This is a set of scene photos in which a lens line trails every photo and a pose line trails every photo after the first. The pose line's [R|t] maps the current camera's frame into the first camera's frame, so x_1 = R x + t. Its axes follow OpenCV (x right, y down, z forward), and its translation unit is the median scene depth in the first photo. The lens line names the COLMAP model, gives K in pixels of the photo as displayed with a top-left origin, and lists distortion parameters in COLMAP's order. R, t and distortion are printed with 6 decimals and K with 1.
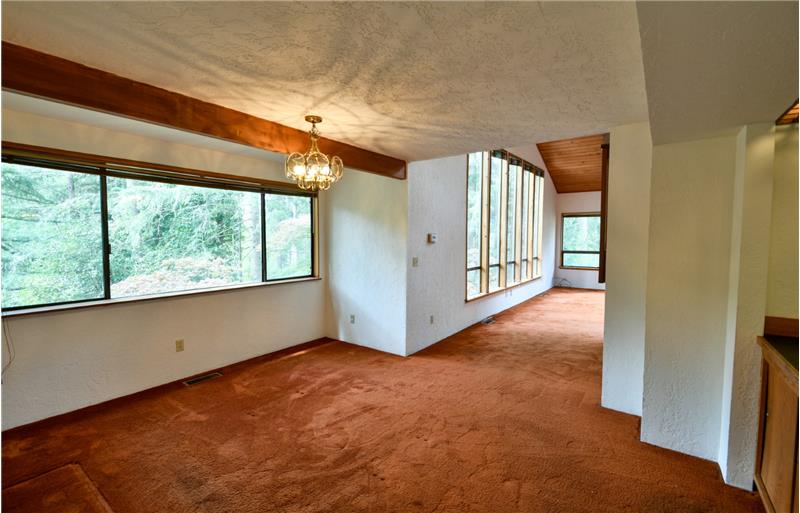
lens RADIAL K [[362.8, 0, 401.3], [0, 362.8, 257.9], [0, 0, 1]] dist [-0.003938, -0.000545]
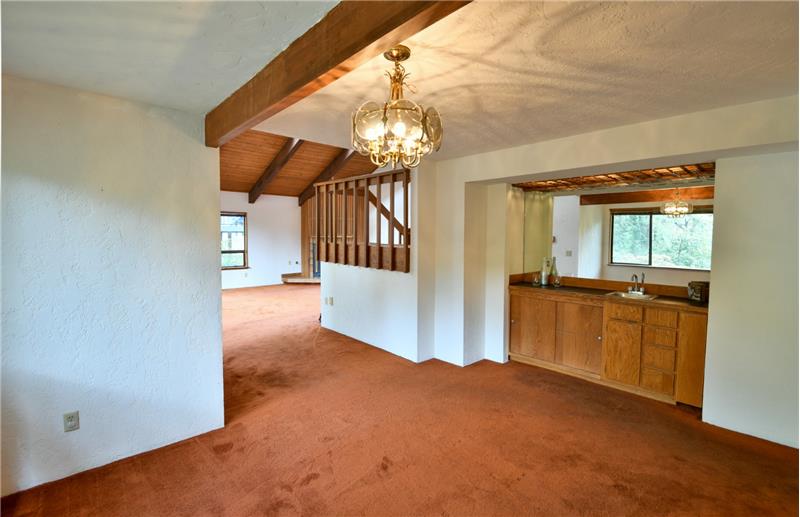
lens RADIAL K [[365.0, 0, 405.2], [0, 365.0, 256.3], [0, 0, 1]] dist [-0.004302, -0.000944]
pose [[0.183879, -0.059101, 0.981170, -0.561262], [0.055345, 0.997230, 0.049696, -0.042882], [-0.981389, 0.045165, 0.186641, 0.570170]]
